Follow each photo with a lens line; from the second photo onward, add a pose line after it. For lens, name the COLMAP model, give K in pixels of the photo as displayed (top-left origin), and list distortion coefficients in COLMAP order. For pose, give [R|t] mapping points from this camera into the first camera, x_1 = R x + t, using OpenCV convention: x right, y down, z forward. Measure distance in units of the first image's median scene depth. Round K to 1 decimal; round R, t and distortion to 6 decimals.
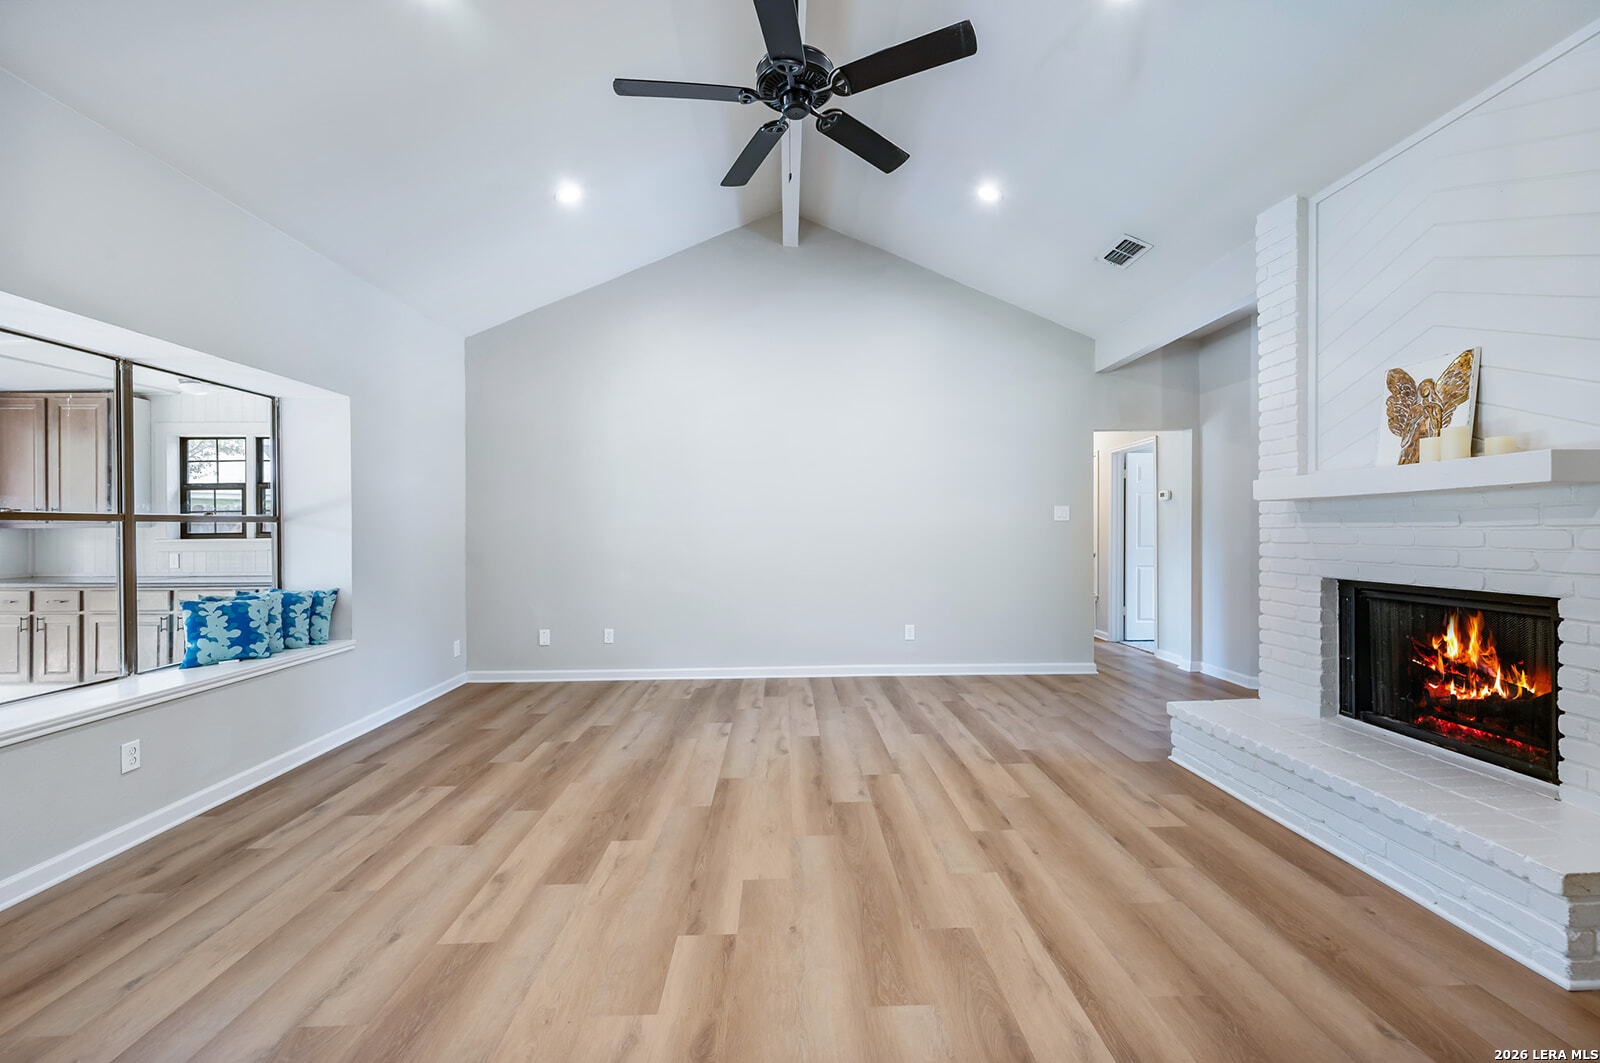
lens RADIAL K [[630.4, 0, 804.0], [0, 630.4, 528.4], [0, 0, 1]] dist [-0.001406, -0.000054]
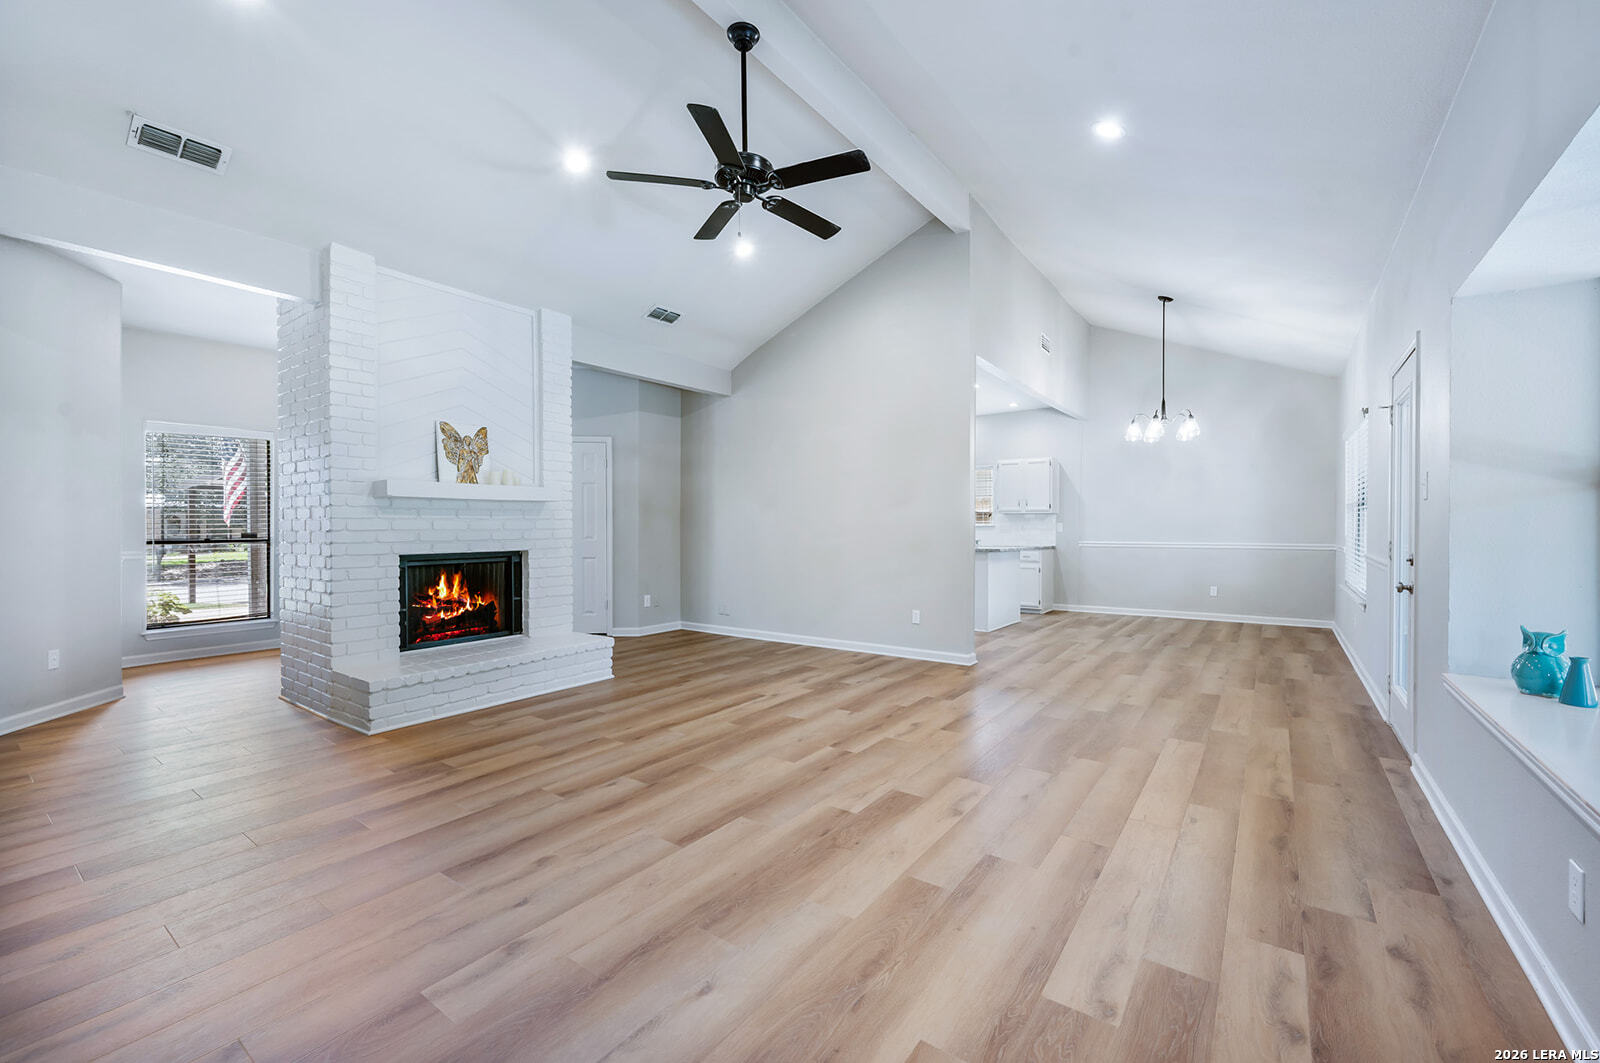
lens RADIAL K [[658.1, 0, 800.0], [0, 658.1, 531.5], [0, 0, 1]] dist [0.000439, -0.000210]
pose [[-0.789065, 0.005328, 0.614286, -0.716944], [0.007918, 0.999968, 0.001497, 0.029780], [-0.614258, 0.006045, -0.789082, 1.524411]]
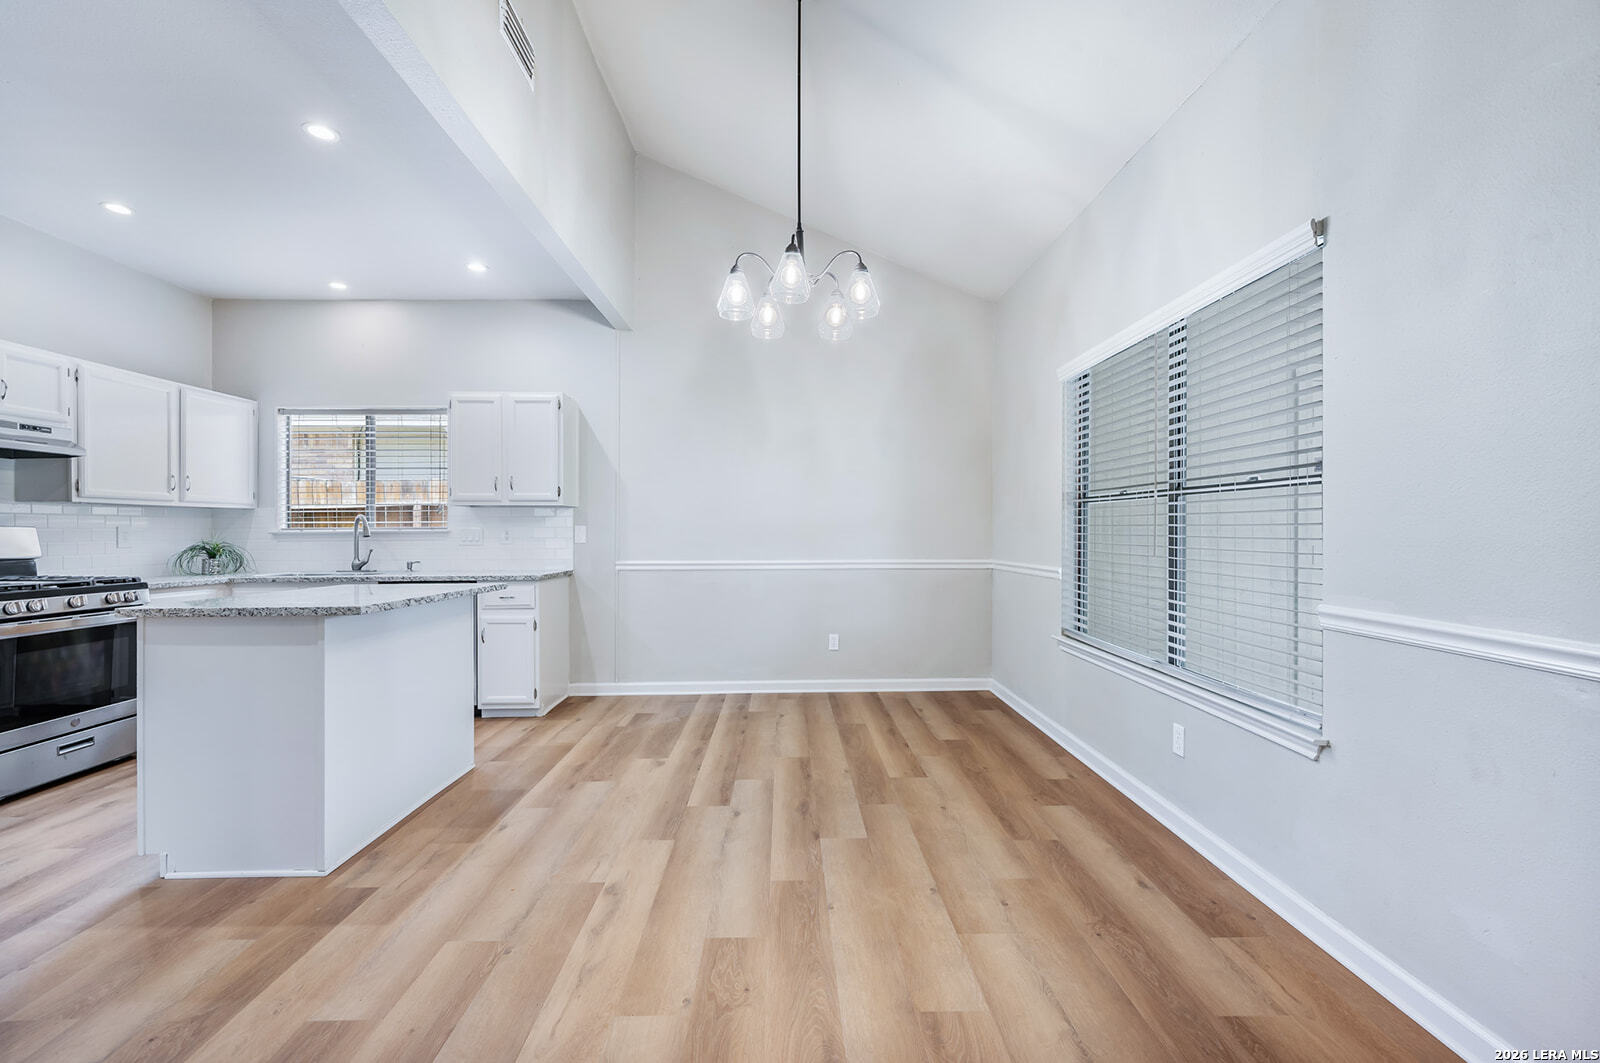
lens RADIAL K [[658.1, 0, 800.0], [0, 658.1, 531.5], [0, 0, 1]] dist [0.000439, -0.000210]
pose [[-0.999826, 0.009923, 0.015819, -0.357135], [0.009970, 0.999946, 0.002885, 0.019941], [-0.015789, 0.003042, -0.999871, 0.006021]]
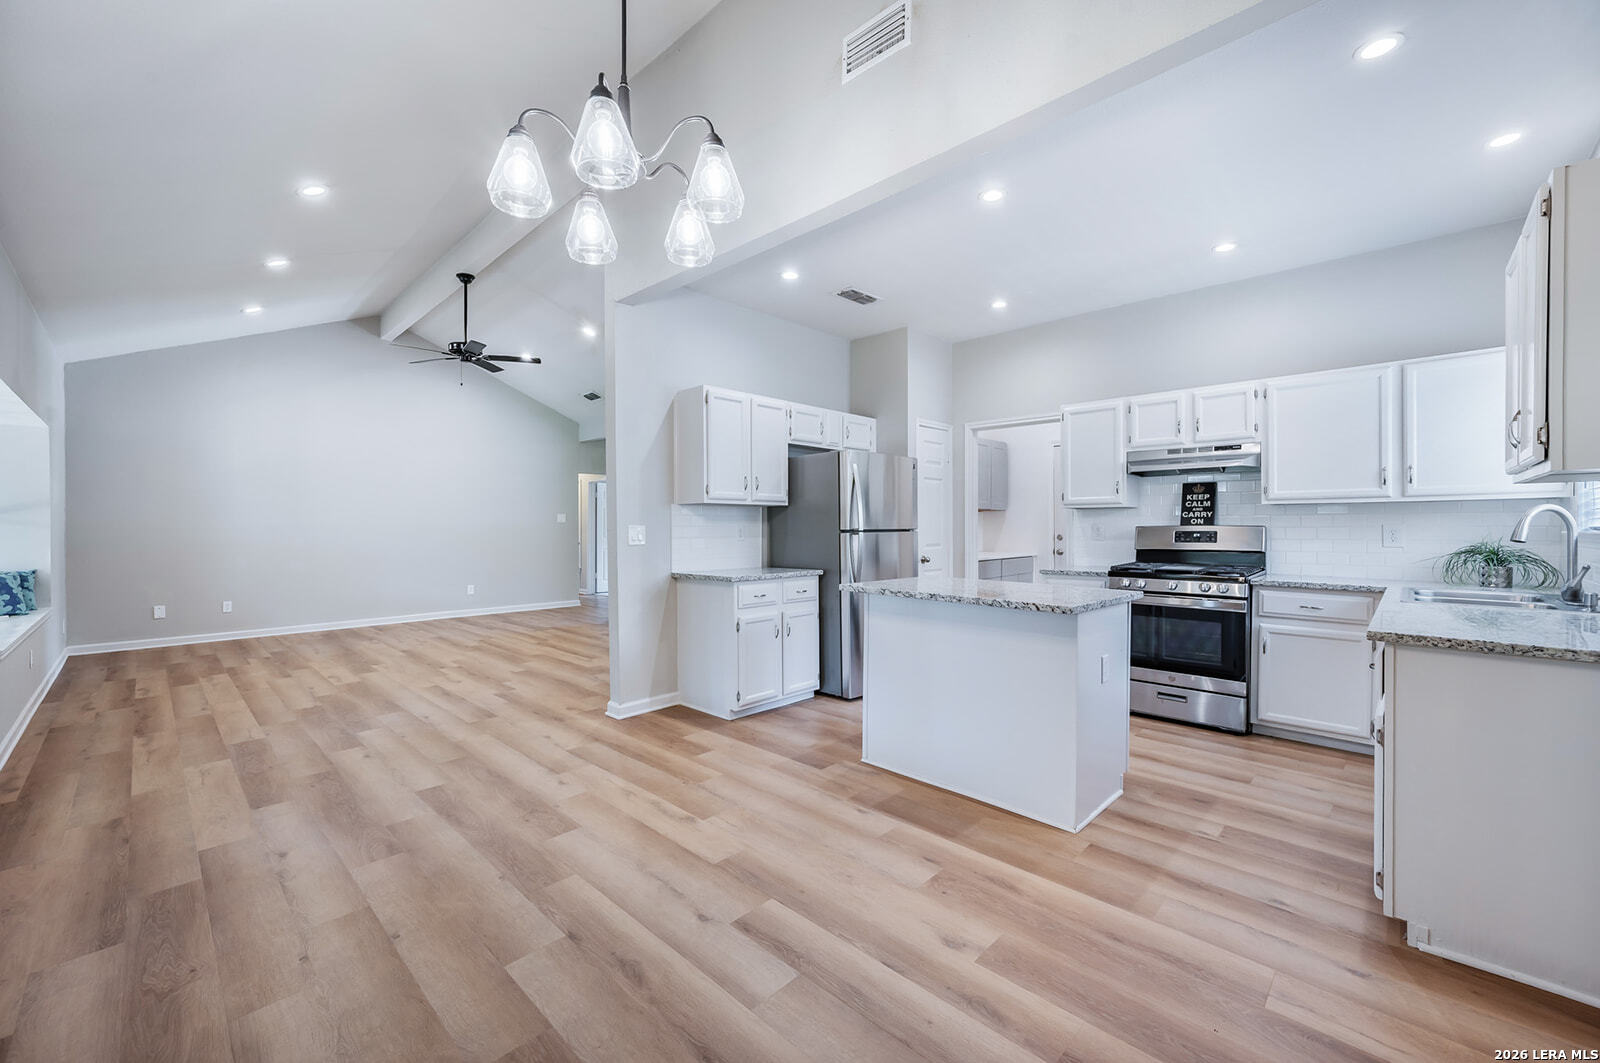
lens RADIAL K [[636.8, 0, 804.3], [0, 636.8, 529.6], [0, 0, 1]] dist [-0.003722, 0.000339]
pose [[0.717943, -0.000187, 0.696102, -0.617776], [-0.000684, 0.999999, 0.000973, 0.009302], [-0.696102, -0.001175, 0.717942, -1.357690]]
